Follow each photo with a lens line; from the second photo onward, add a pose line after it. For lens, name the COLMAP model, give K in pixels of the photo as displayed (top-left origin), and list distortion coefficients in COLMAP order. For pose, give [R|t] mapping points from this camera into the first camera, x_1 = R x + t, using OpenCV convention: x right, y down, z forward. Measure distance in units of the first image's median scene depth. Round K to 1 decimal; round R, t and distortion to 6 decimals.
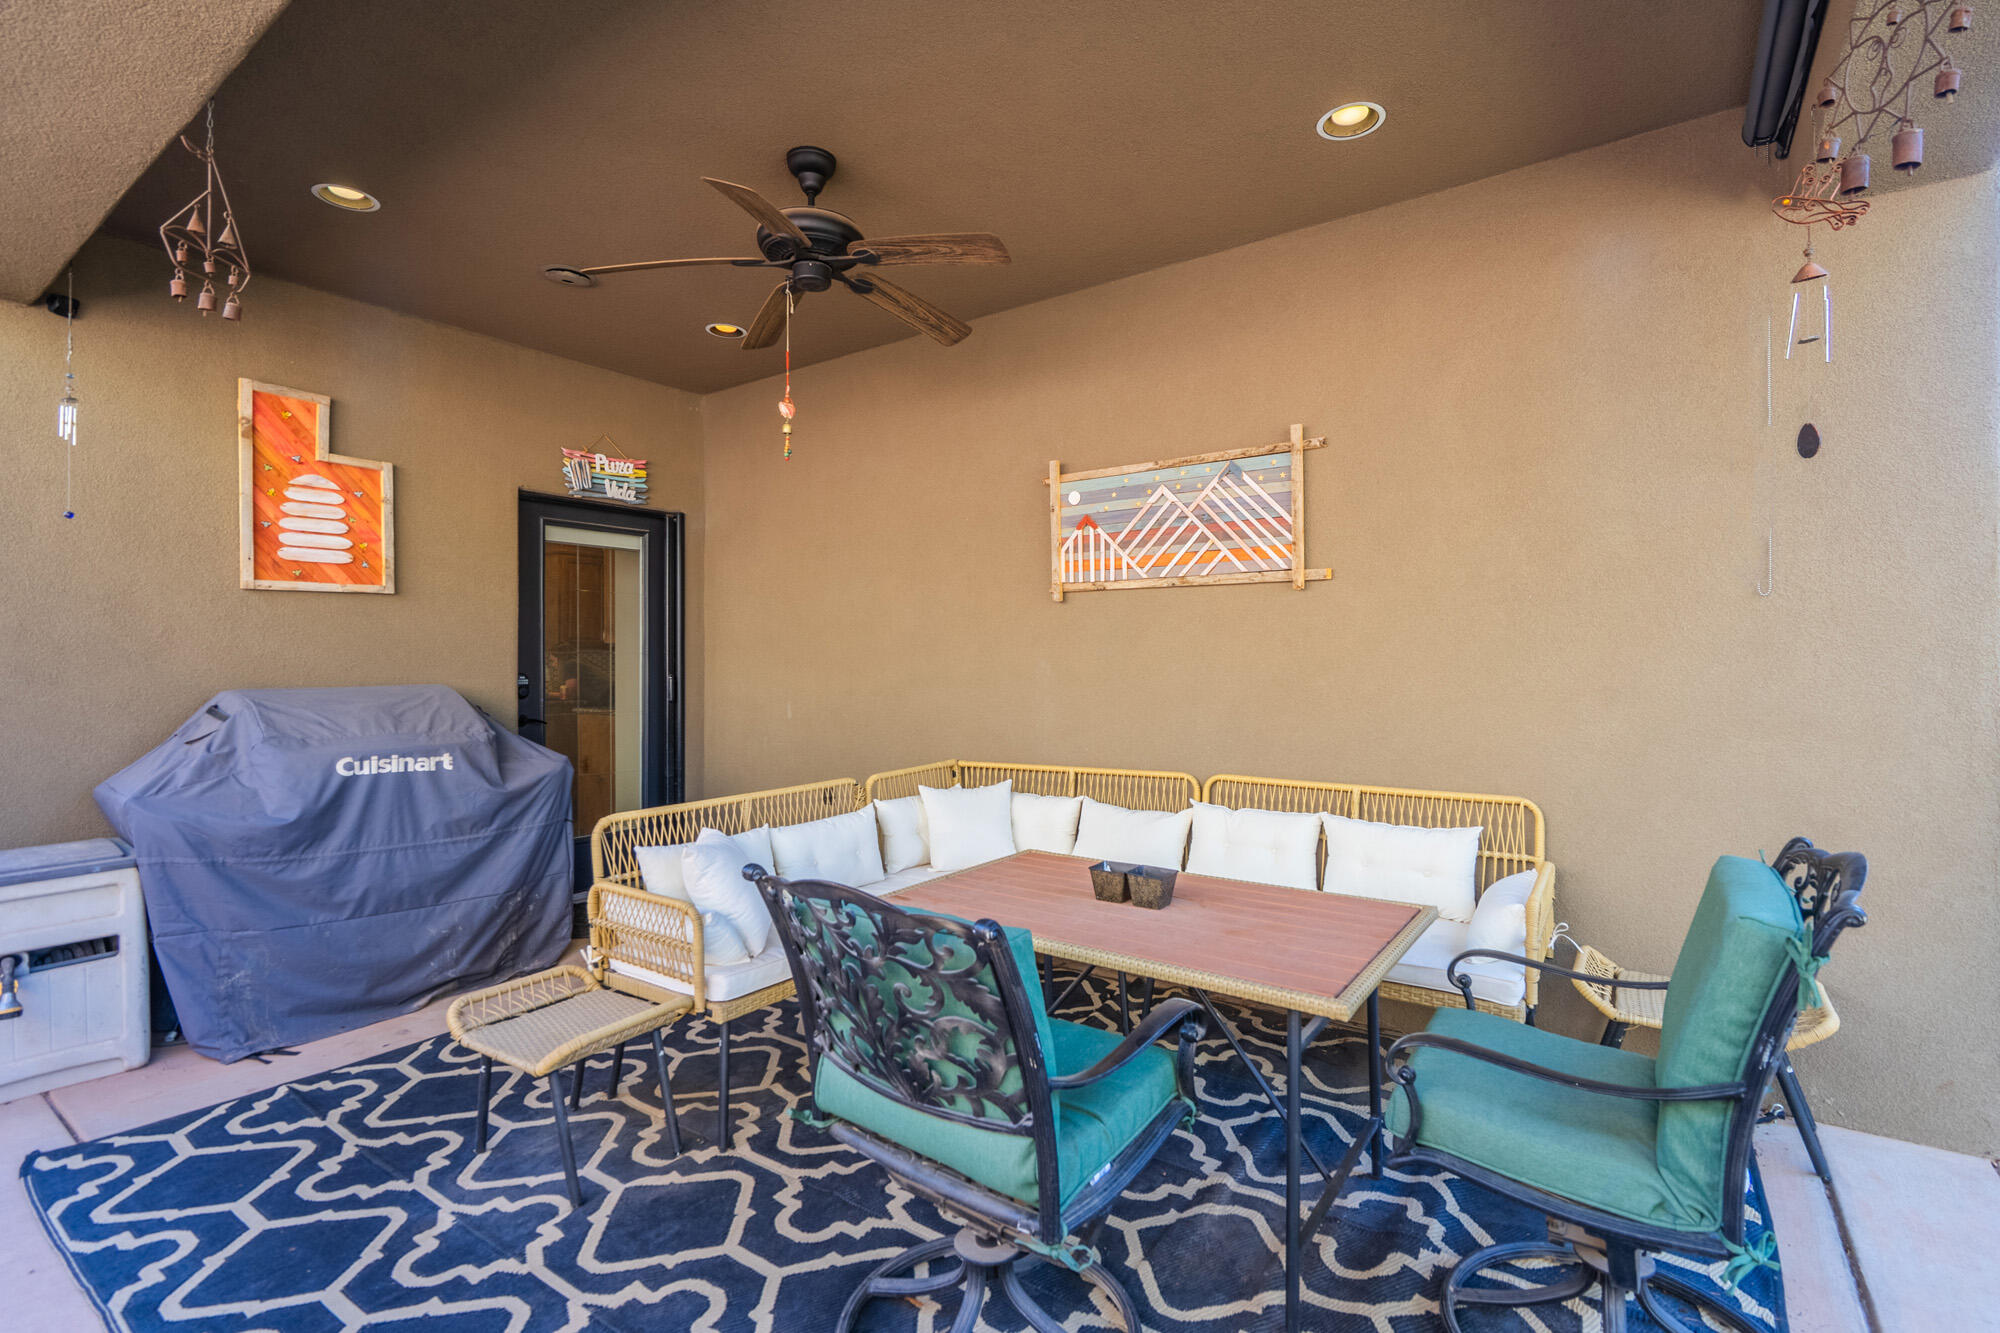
lens RADIAL K [[925.5, 0, 1026.9], [0, 925.5, 655.6], [0, 0, 1]] dist [-0.001036, -0.000070]
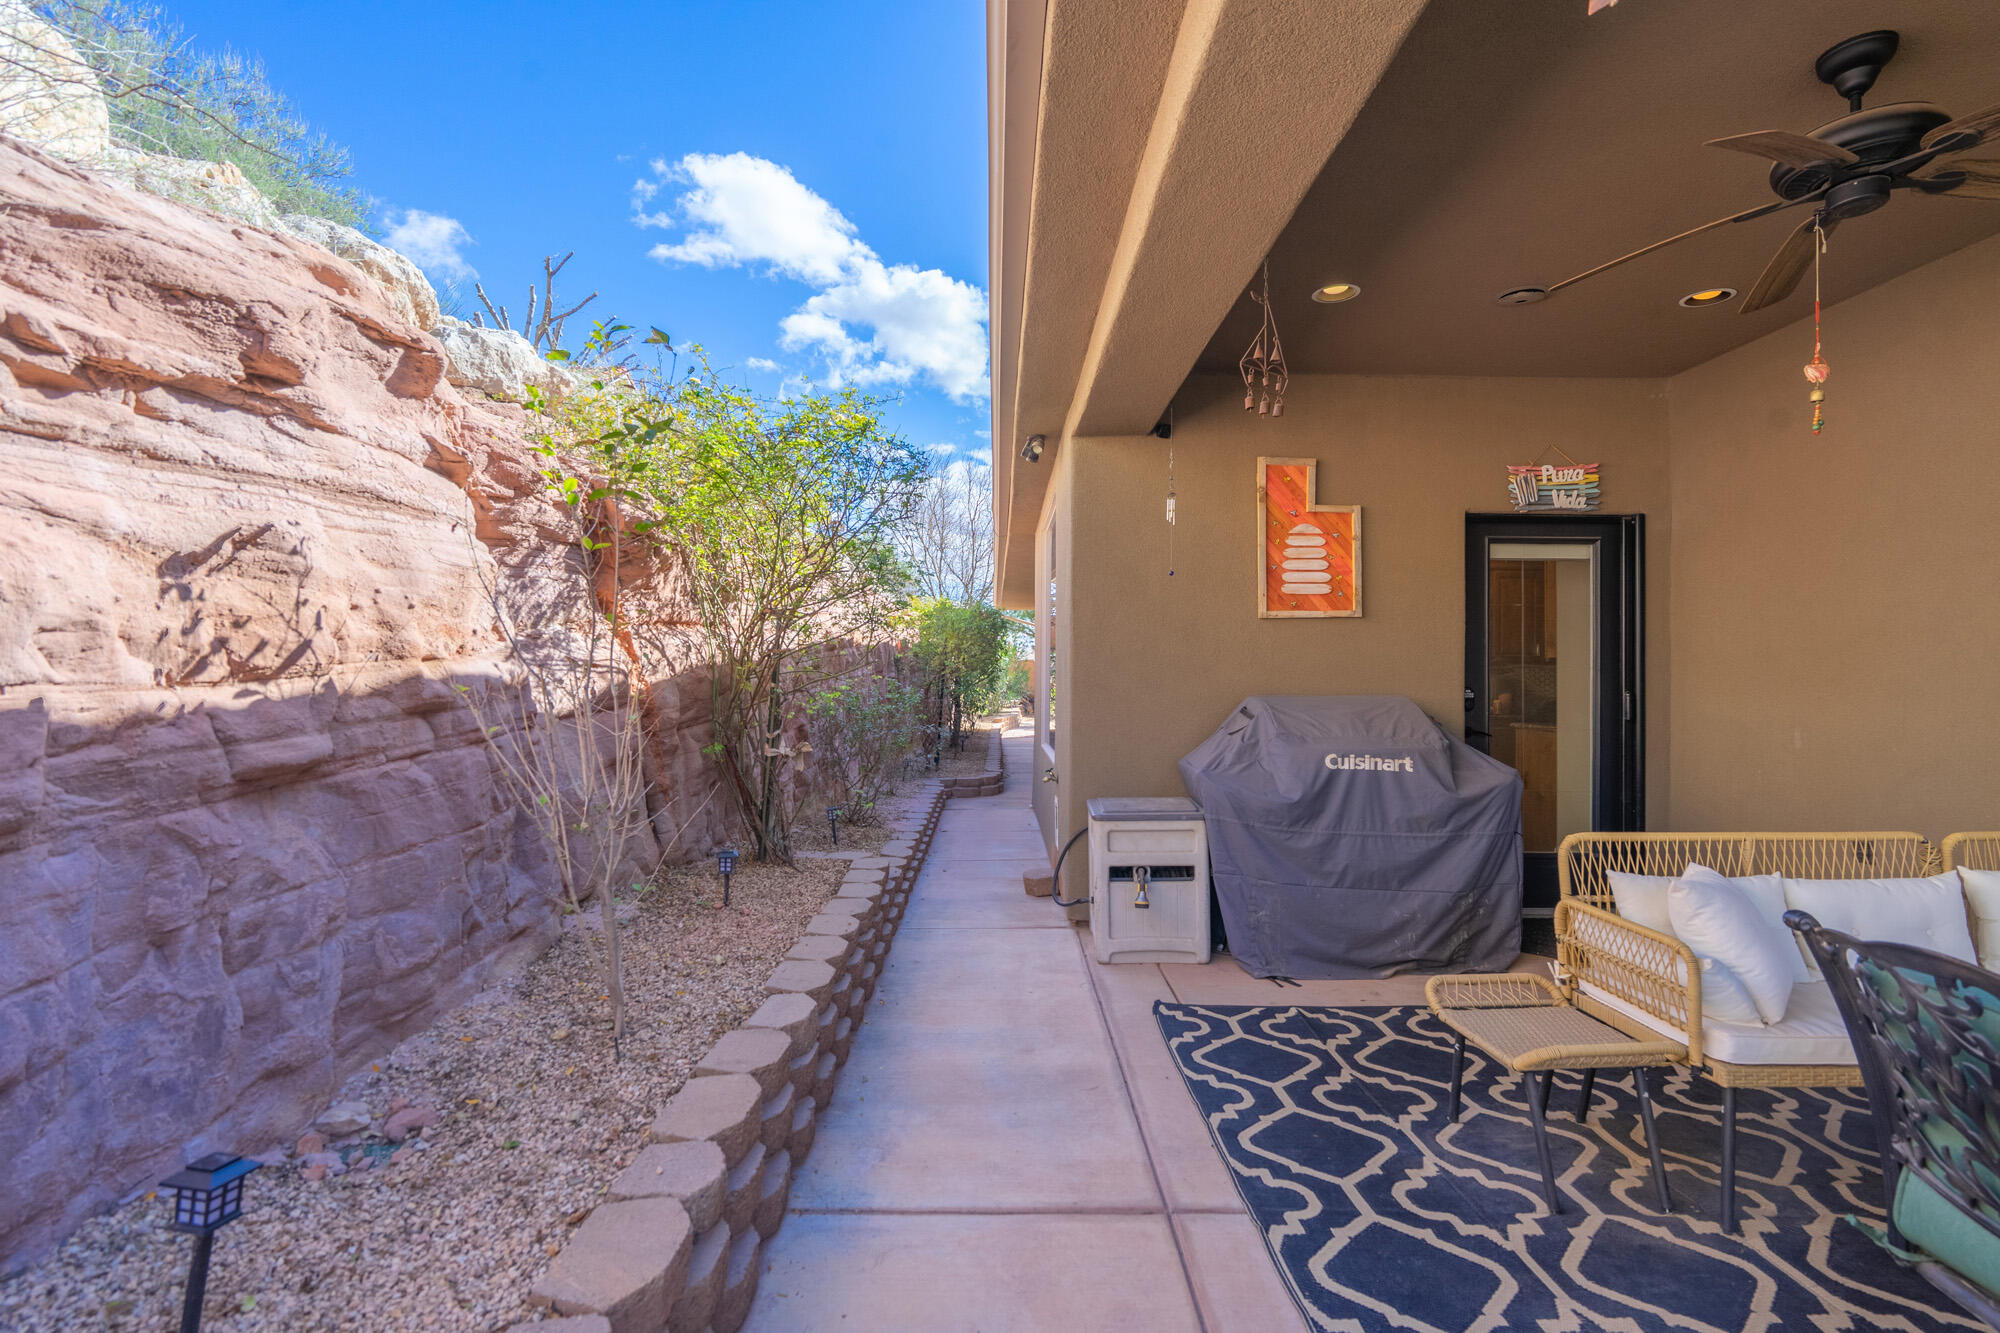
lens RADIAL K [[912.0, 0, 988.3], [0, 912.0, 667.0], [0, 0, 1]] dist [-0.000795, 0.000604]
pose [[0.576318, 0.000604, -0.817225, -0.017370], [-0.003838, 0.999991, -0.001967, 0.000448], [0.817216, 0.004271, 0.576315, -0.056688]]
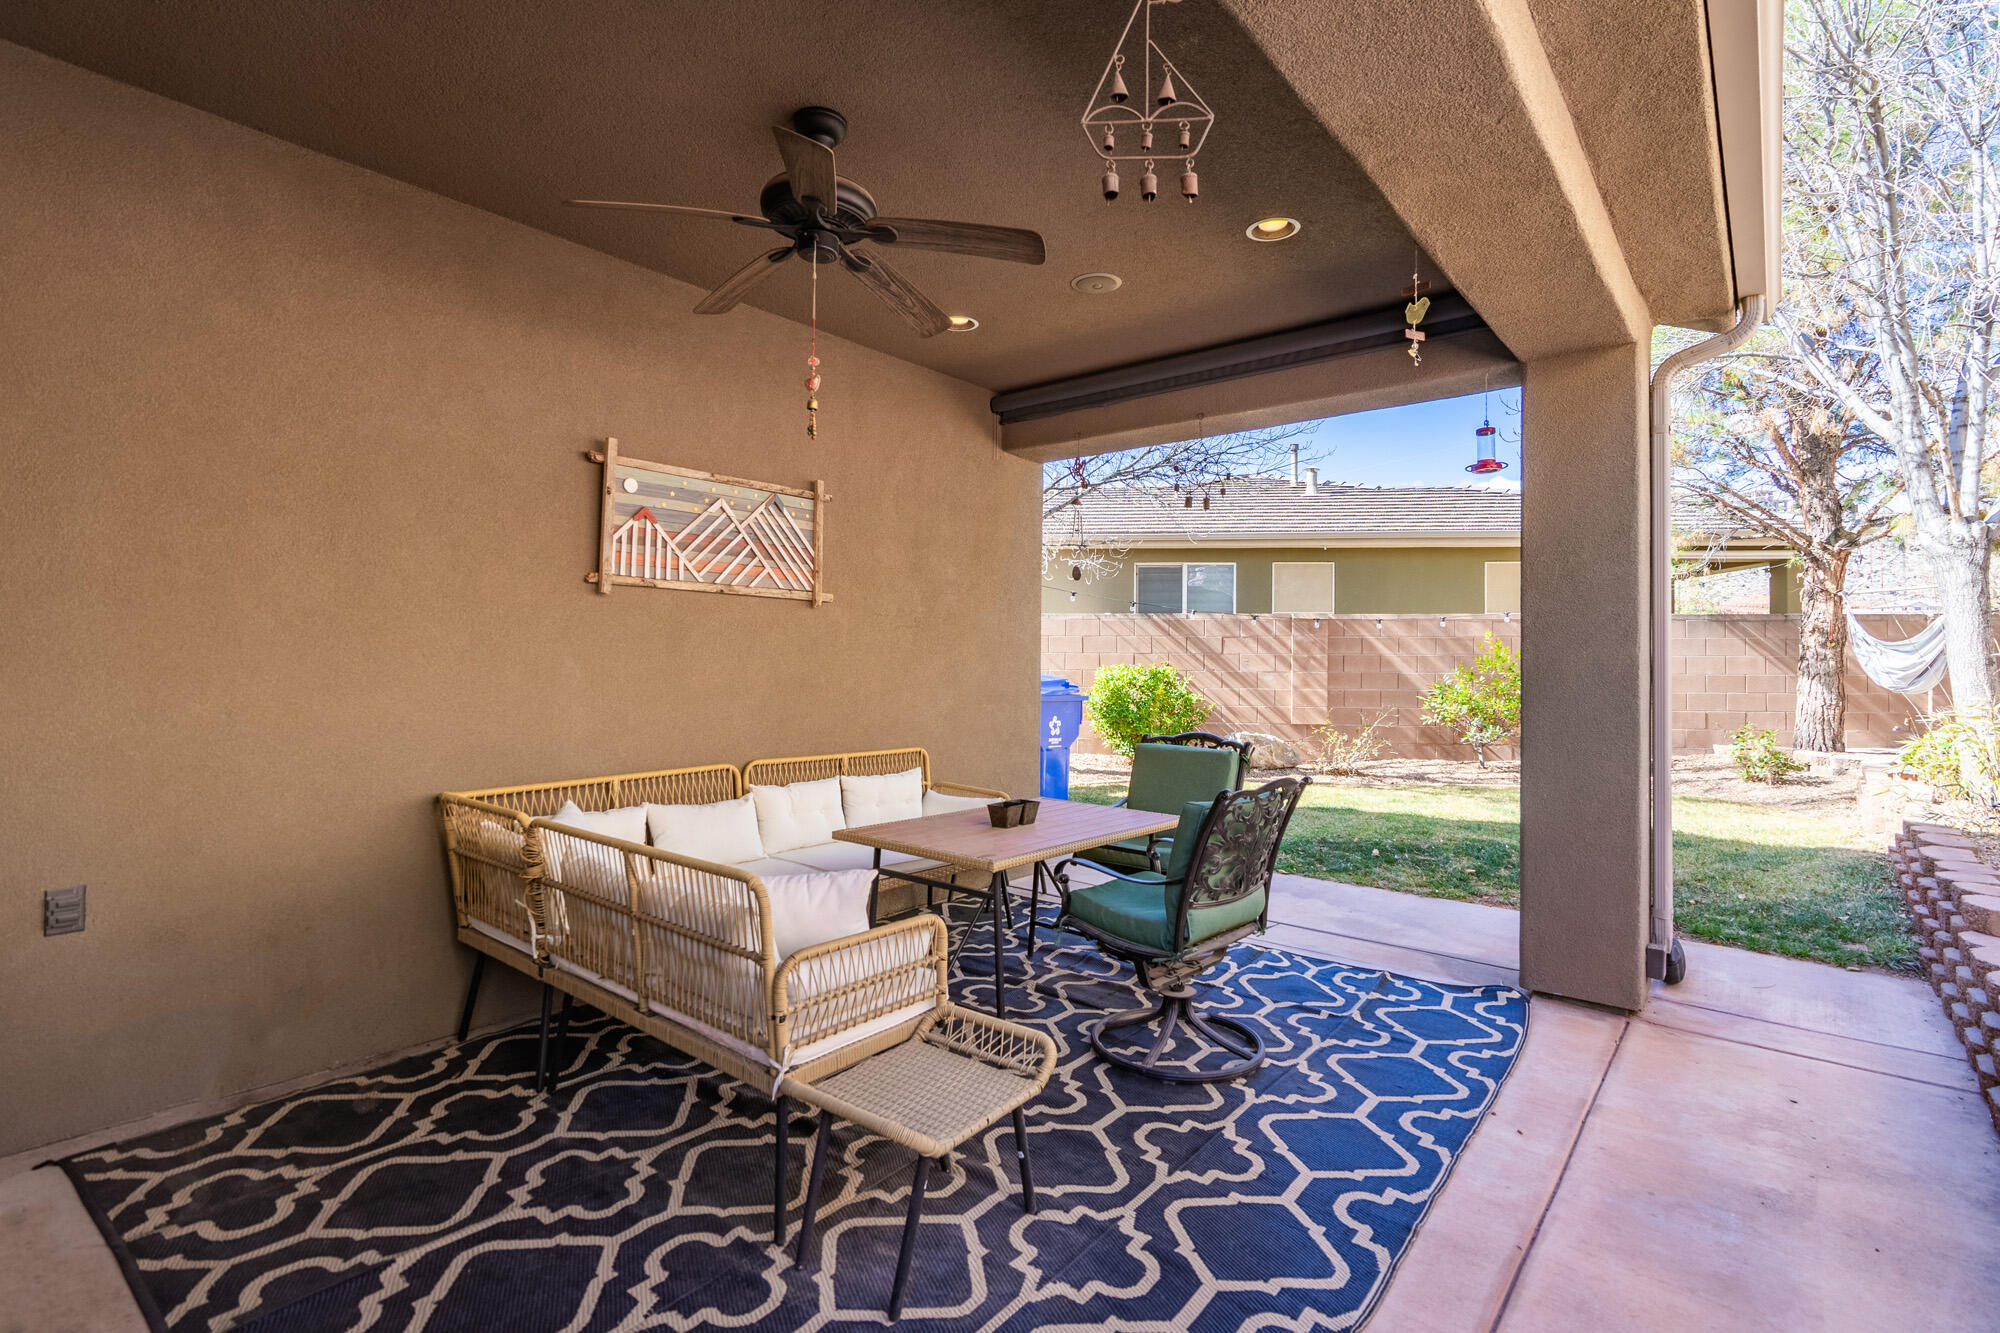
lens RADIAL K [[936.9, 0, 1023.8], [0, 936.9, 645.4], [0, 0, 1]] dist [-0.000541, 0.000203]
pose [[0.060889, 0.023848, 0.997860, -0.973462], [-0.016507, 0.999602, -0.022882, 0.006325], [-0.998008, -0.015078, 0.061259, 0.618014]]
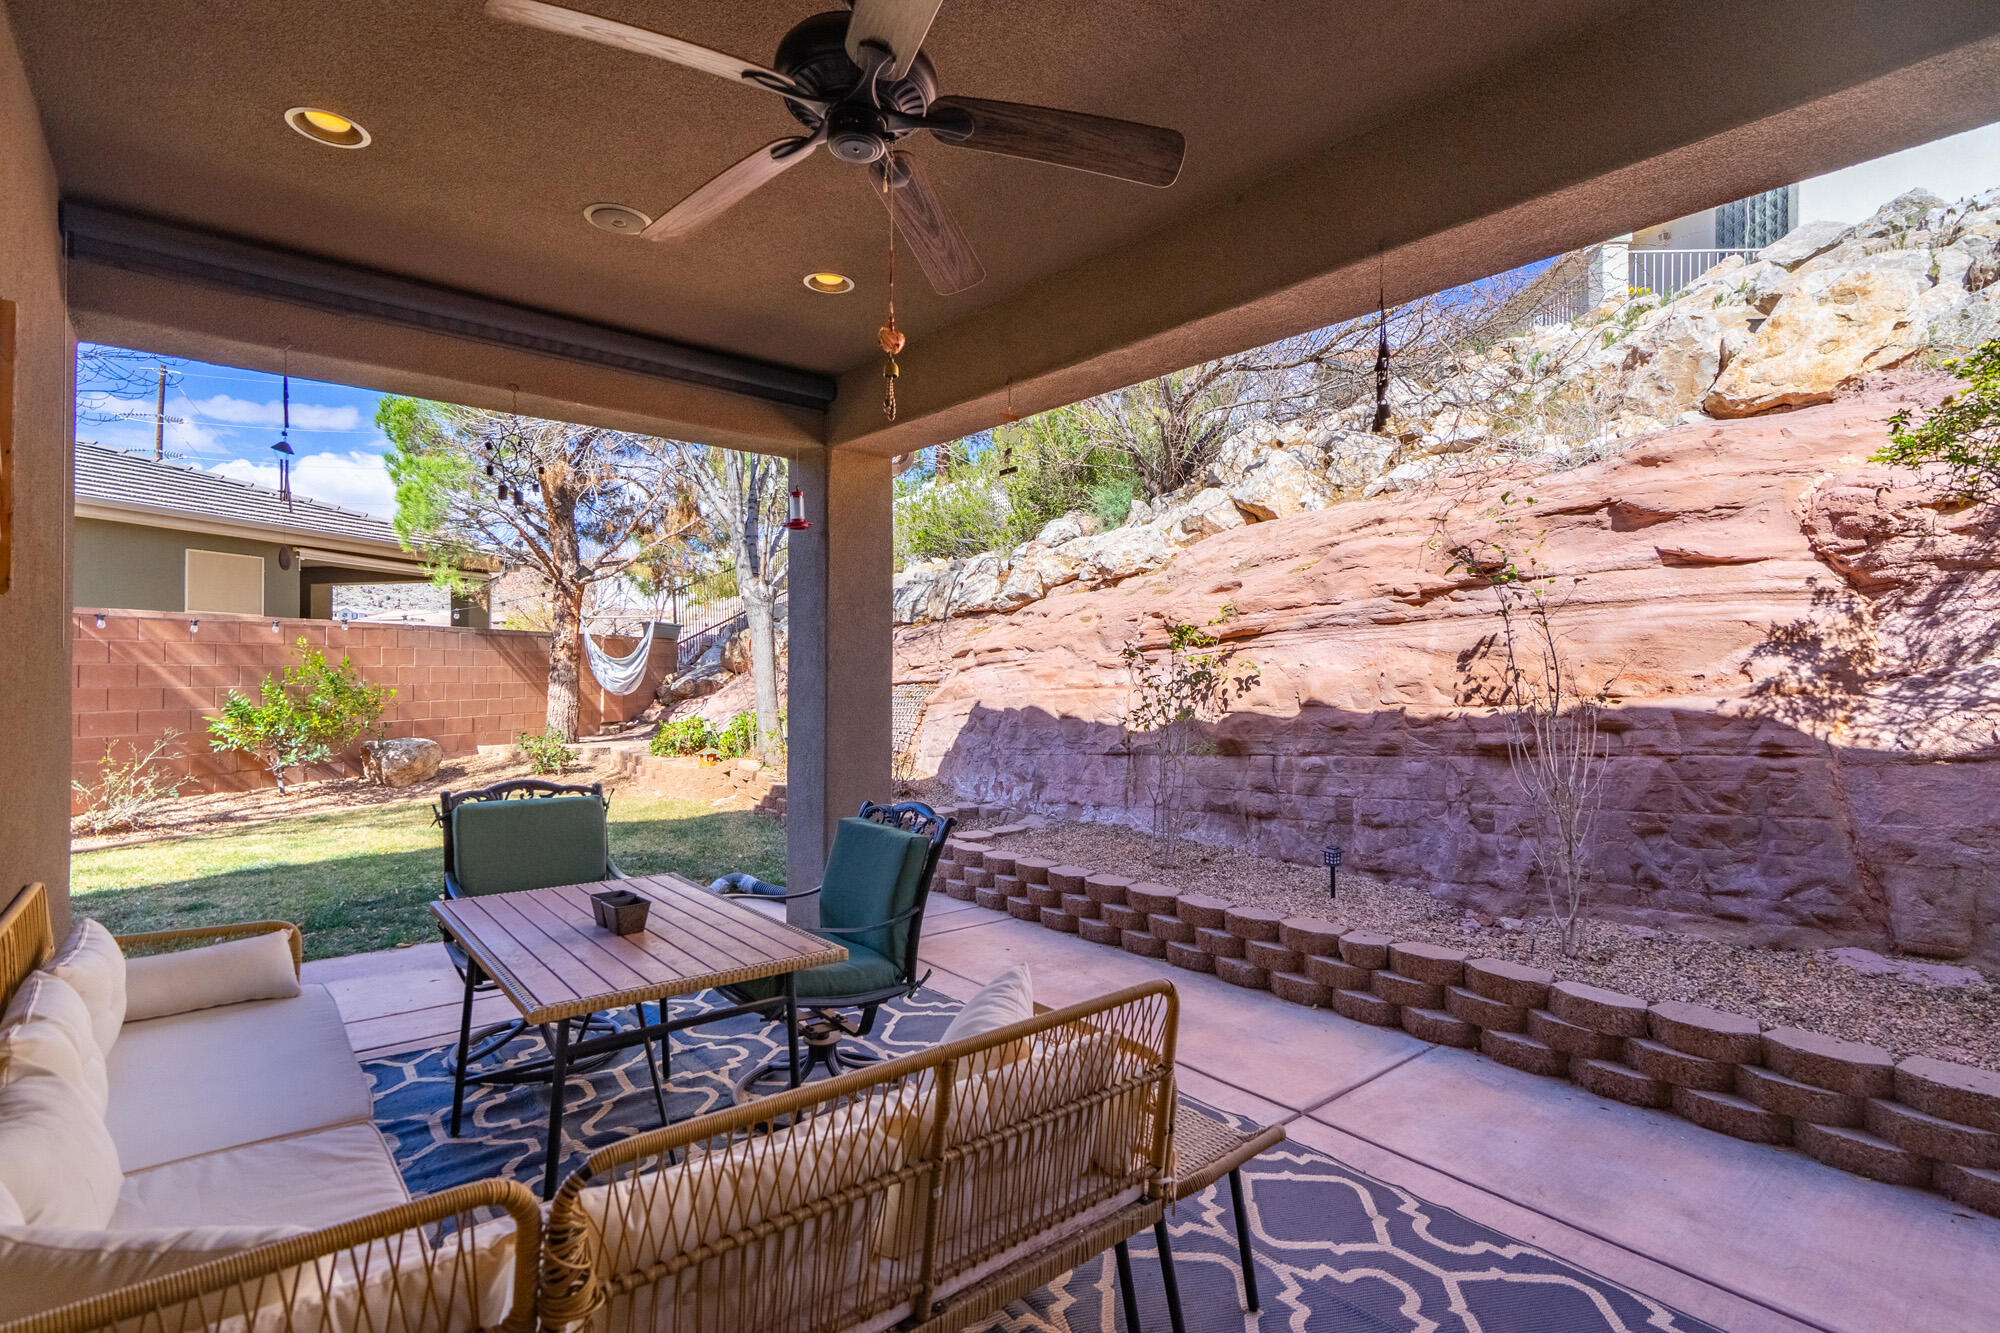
lens RADIAL K [[934.3, 0, 972.9], [0, 934.3, 661.6], [0, 0, 1]] dist [-0.002321, -0.000229]
pose [[-0.959999, 0.002091, 0.279996, -0.420554], [-0.003731, 0.999788, -0.020256, -0.022780], [-0.279979, -0.020491, -0.959787, 1.364360]]
